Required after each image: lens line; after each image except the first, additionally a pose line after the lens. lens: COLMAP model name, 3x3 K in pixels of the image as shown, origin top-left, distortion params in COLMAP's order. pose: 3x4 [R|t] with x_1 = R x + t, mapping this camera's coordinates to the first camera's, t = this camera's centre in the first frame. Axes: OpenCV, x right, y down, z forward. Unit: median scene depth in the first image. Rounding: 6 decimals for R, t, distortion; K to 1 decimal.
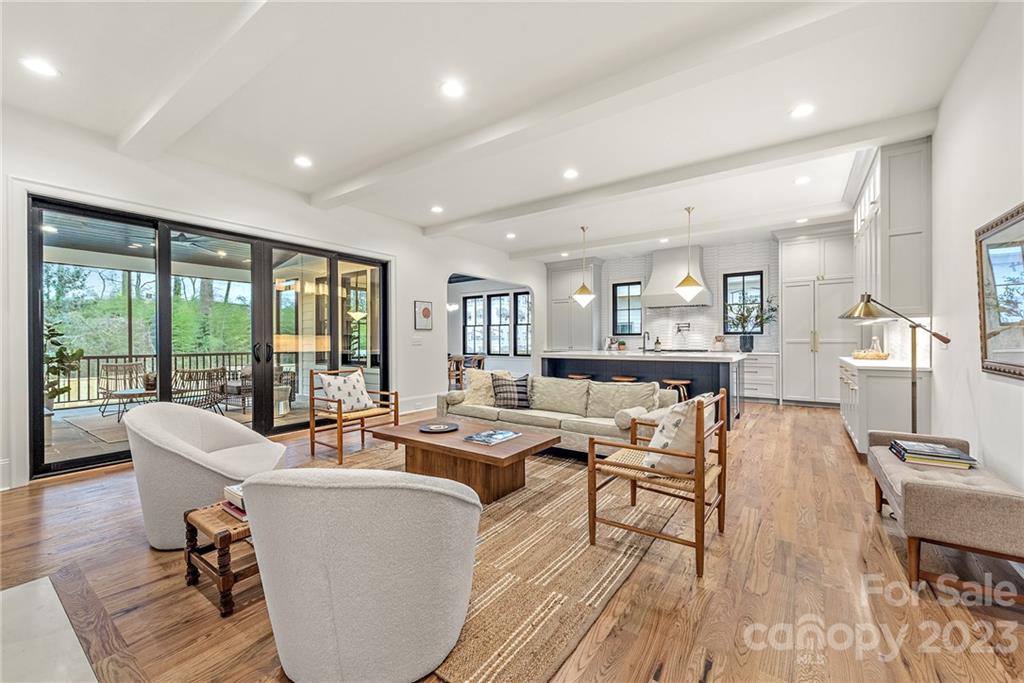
lens RADIAL K [[400.1, 0, 513.2], [0, 400.1, 338.2], [0, 0, 1]] dist [0.000454, -0.000720]
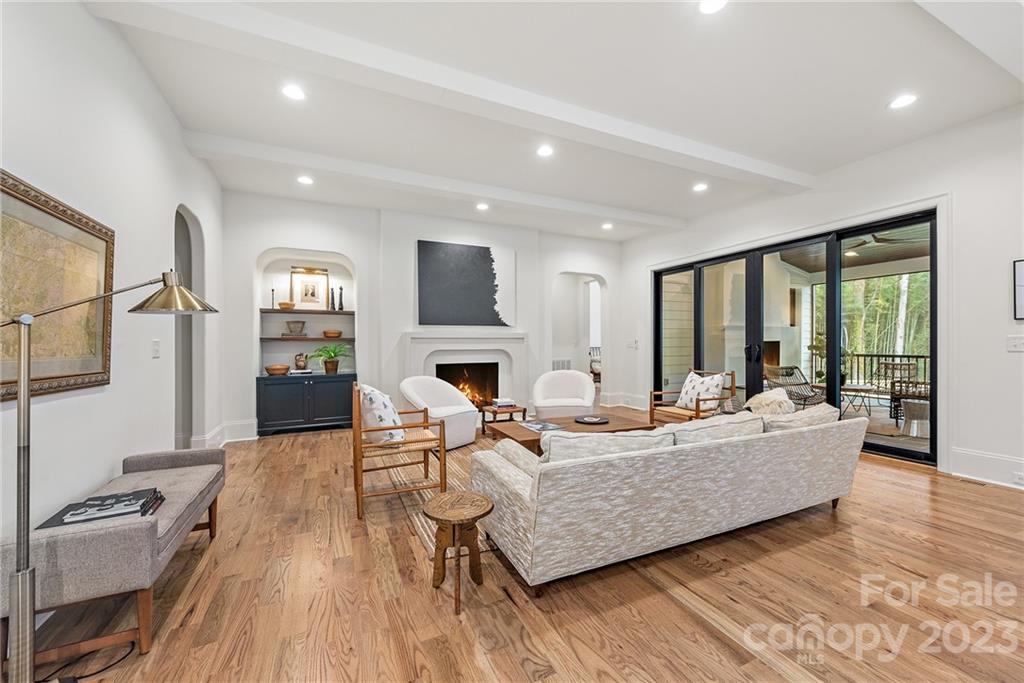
lens RADIAL K [[400.1, 0, 508.4], [0, 400.1, 343.2], [0, 0, 1]] dist [0.000454, -0.000720]
pose [[-0.500255, 0.005973, -0.865858, 0.471985], [0.009679, 0.999952, 0.001306, 0.002439], [0.865824, -0.007727, -0.500289, 0.712775]]
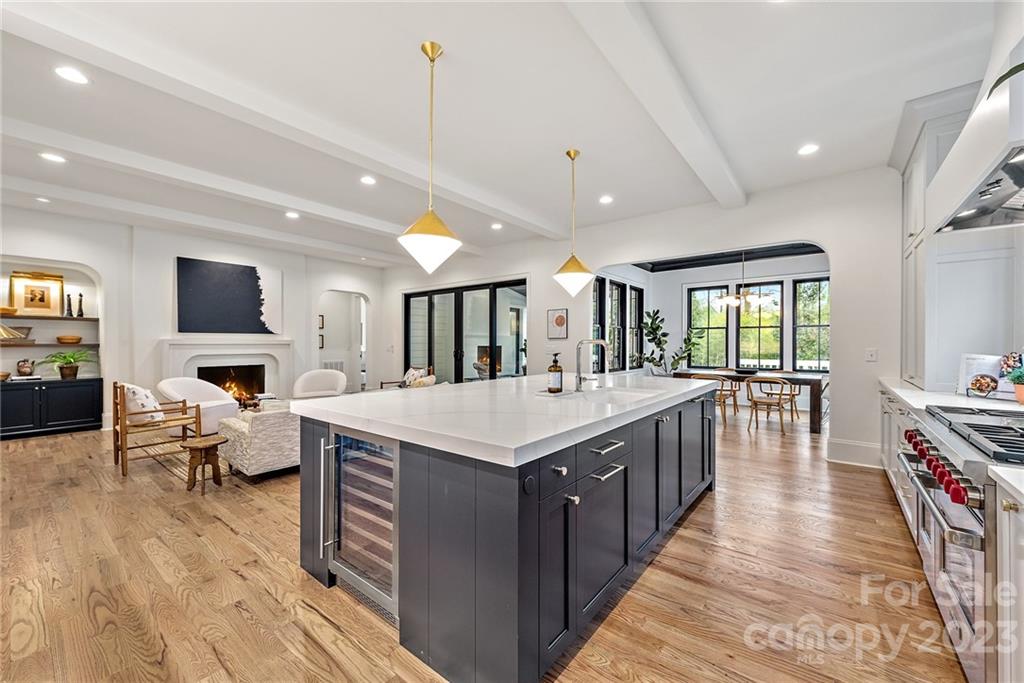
lens RADIAL K [[400.1, 0, 520.2], [0, 400.1, 345.8], [0, 0, 1]] dist [0.000454, -0.000720]
pose [[-0.039722, 0.010165, -0.999159, 0.765193], [0.004307, 0.999941, 0.010002, -0.012473], [0.999201, -0.003906, -0.039763, 0.987512]]
